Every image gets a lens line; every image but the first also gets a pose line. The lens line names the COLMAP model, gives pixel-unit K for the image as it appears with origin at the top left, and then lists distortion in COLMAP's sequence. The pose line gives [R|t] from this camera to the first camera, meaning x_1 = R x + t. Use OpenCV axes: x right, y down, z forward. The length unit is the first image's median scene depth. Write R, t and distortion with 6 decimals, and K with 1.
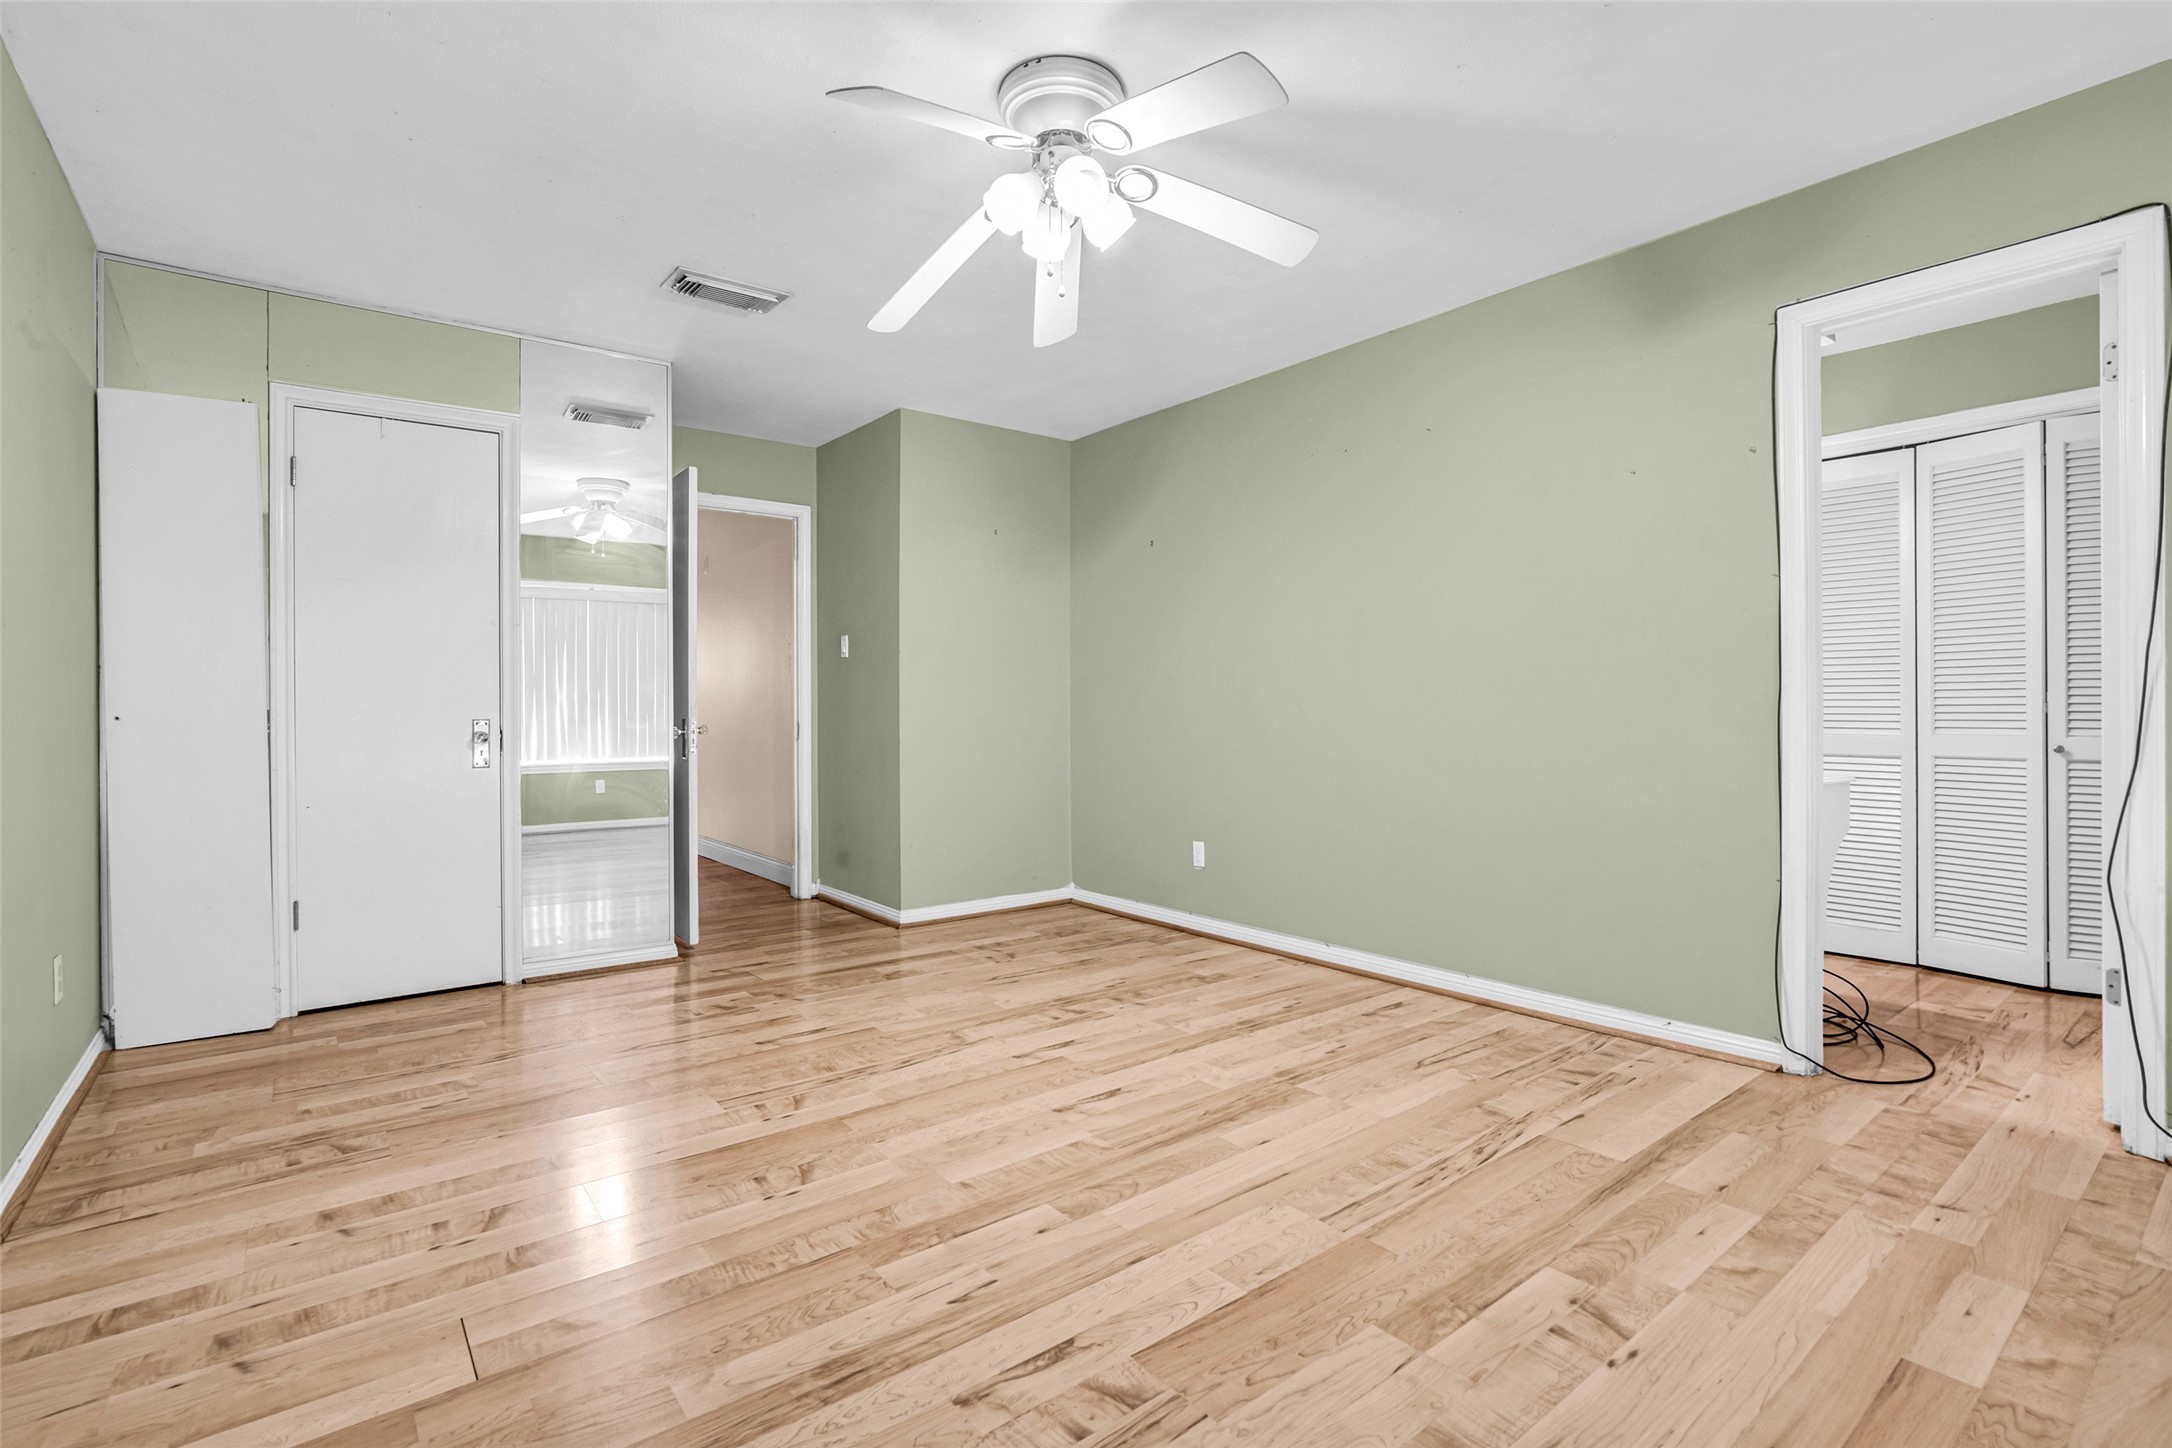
lens RADIAL K [[998.3, 0, 1084.4], [0, 998.3, 714.6], [0, 0, 1]] dist [-0.013019, 0.004089]
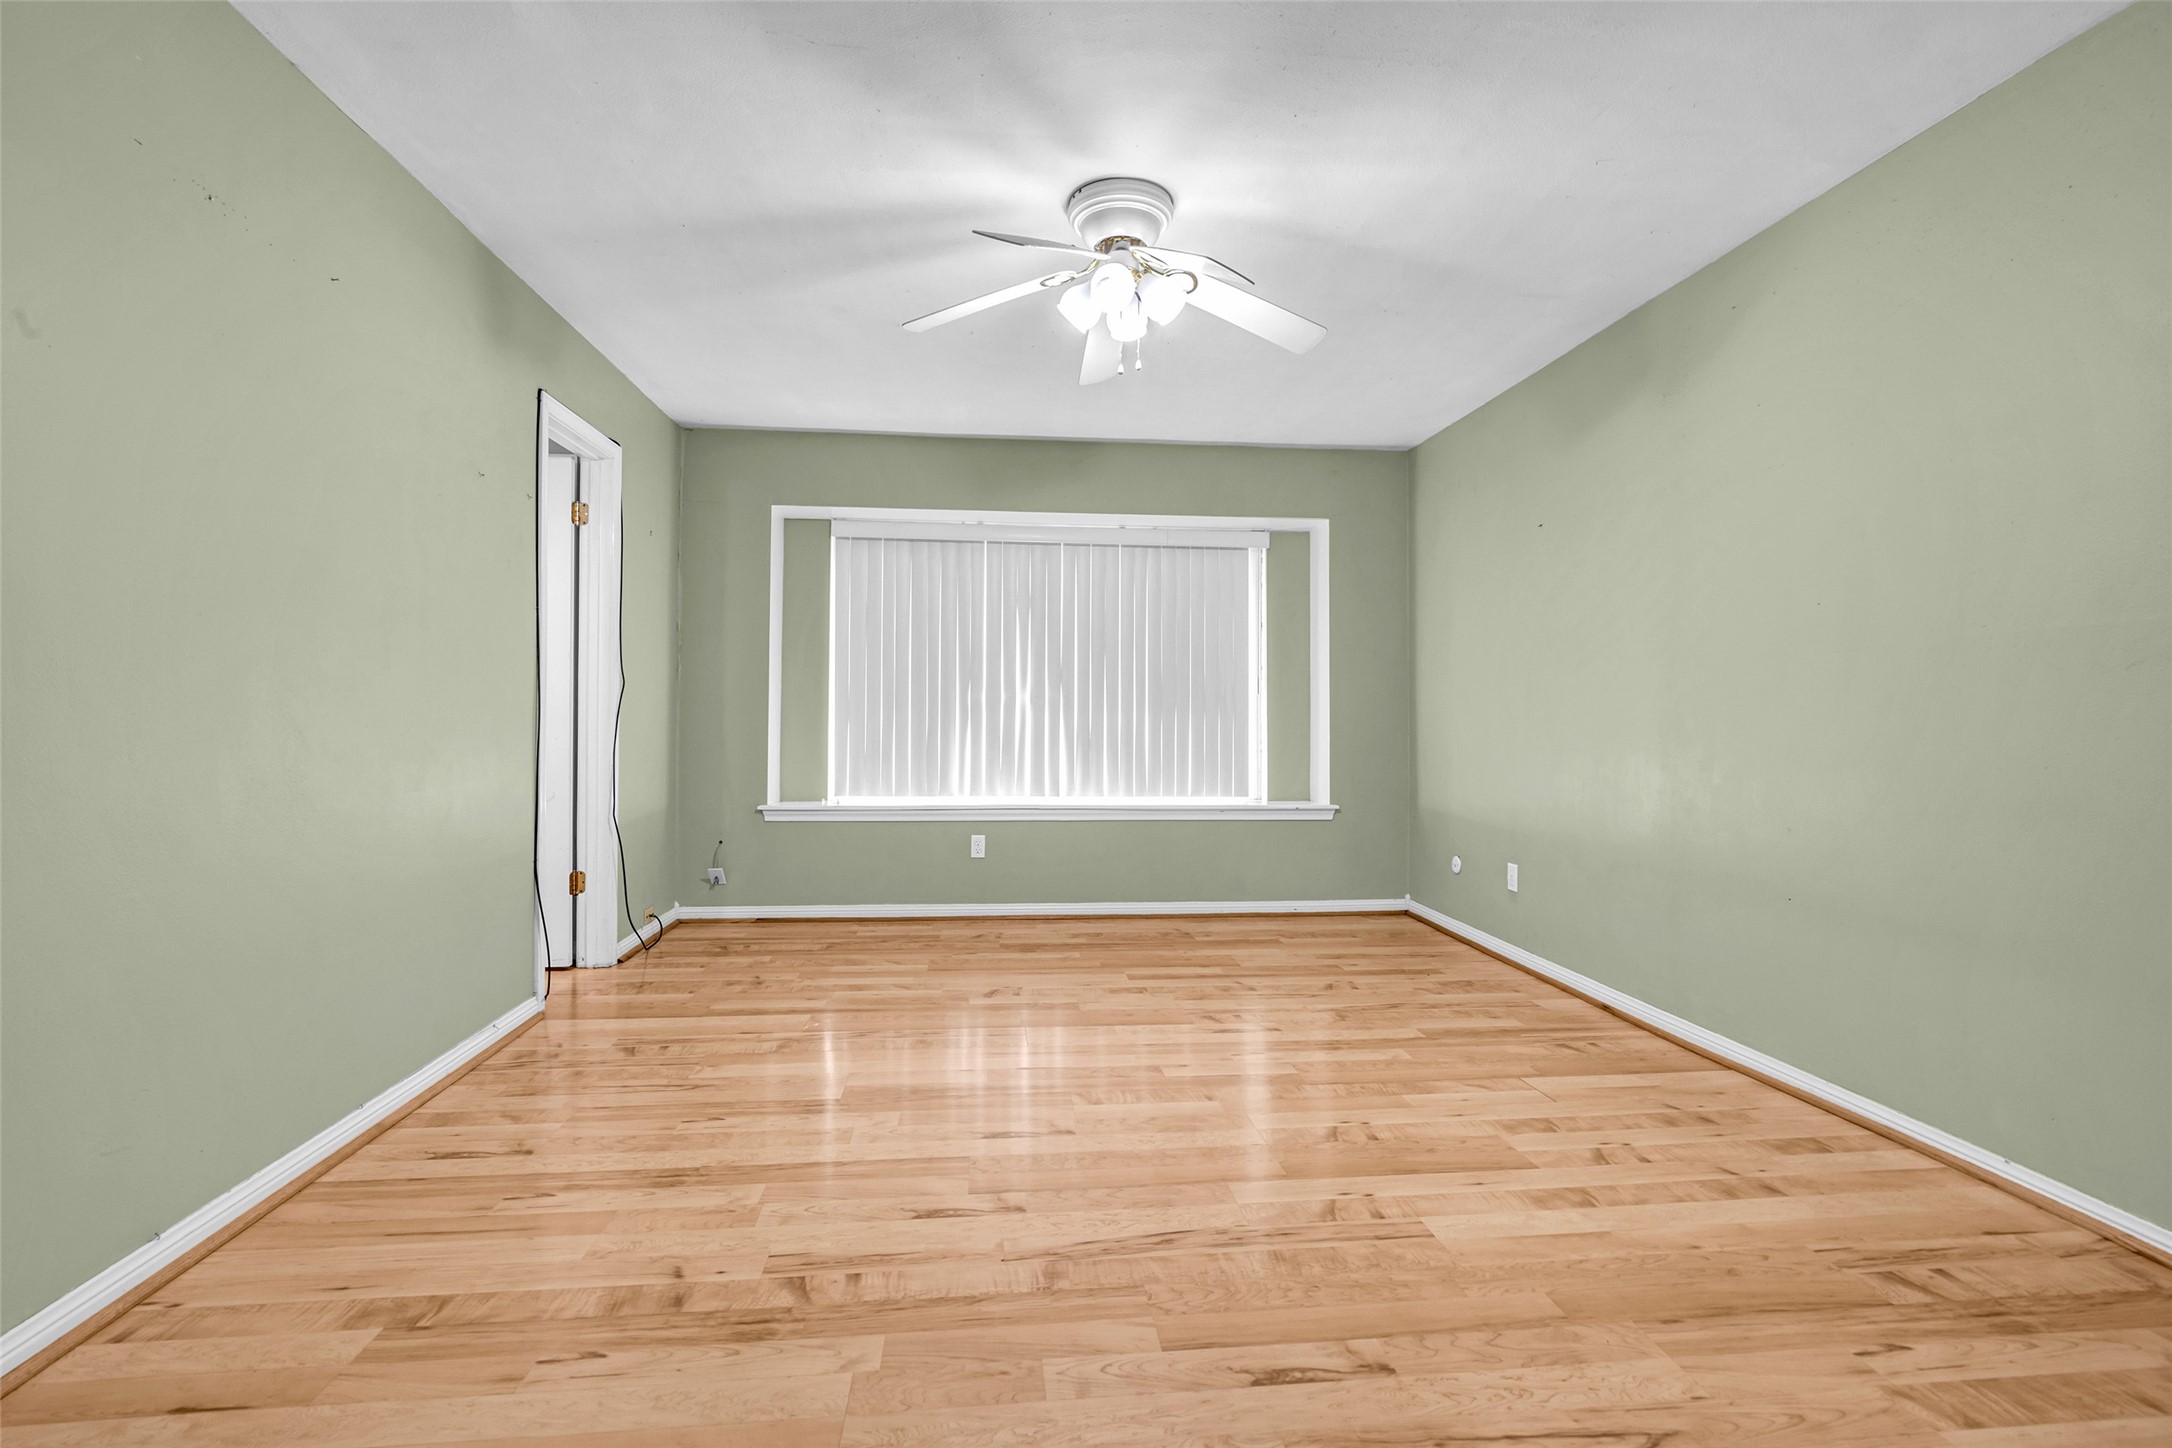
lens RADIAL K [[998.3, 0, 1085.2], [0, 998.3, 717.8], [0, 0, 1]] dist [-0.013019, 0.004089]
pose [[-0.840325, 0.000482, 0.542083, -0.501898], [0.003555, 0.999983, 0.004623, -0.009653], [-0.542072, 0.005812, -0.840312, 1.604838]]
